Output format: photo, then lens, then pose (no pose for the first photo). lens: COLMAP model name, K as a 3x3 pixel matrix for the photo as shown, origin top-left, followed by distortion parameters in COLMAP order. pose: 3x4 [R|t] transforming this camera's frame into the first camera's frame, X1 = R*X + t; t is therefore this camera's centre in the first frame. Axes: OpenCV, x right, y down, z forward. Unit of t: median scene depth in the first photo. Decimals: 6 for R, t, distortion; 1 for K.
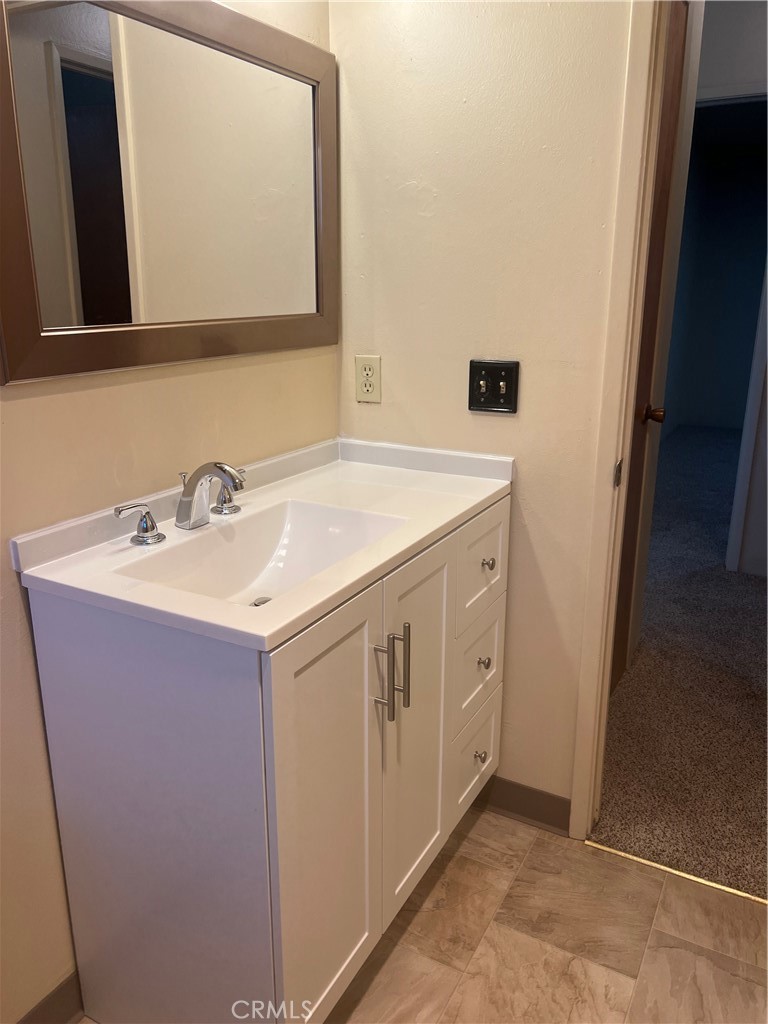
lens RADIAL K [[775.3, 0, 392.6], [0, 775.3, 510.6], [0, 0, 1]] dist [0.011346, -0.004856]
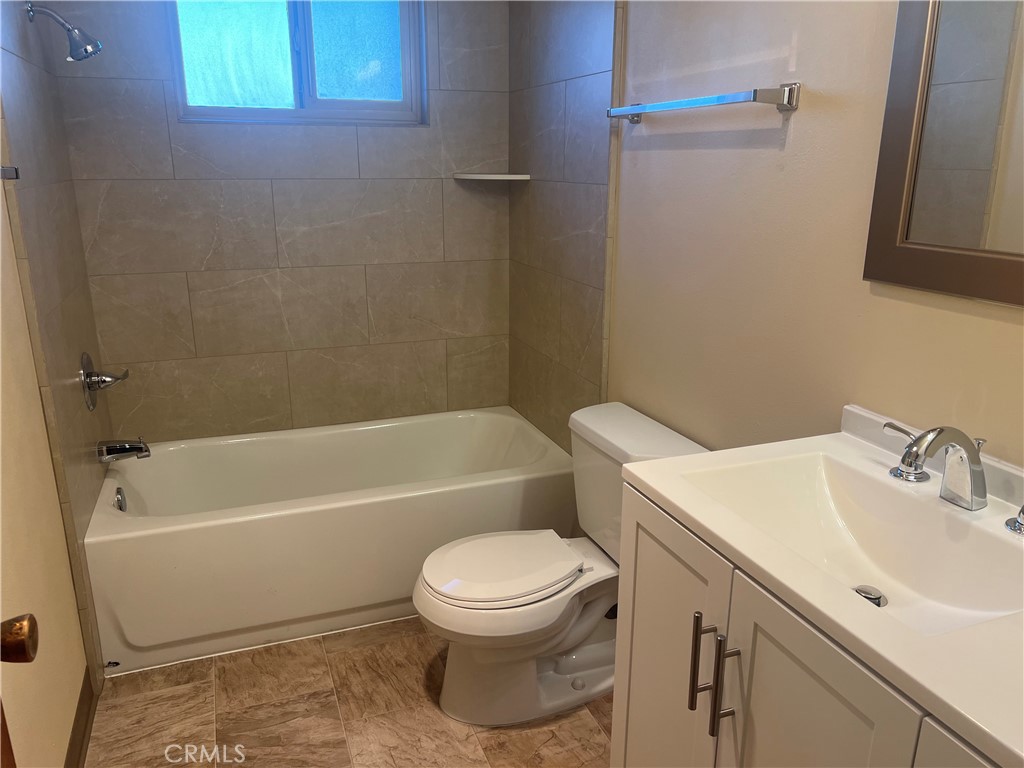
lens RADIAL K [[775.3, 0, 521.6], [0, 775.3, 383.9], [0, 0, 1]] dist [0.011346, -0.004856]
pose [[-0.649040, 0.195626, -0.735172, 1.039072], [-0.226695, 0.872736, 0.432367, -0.567745], [0.726193, 0.447283, -0.522093, 1.757190]]
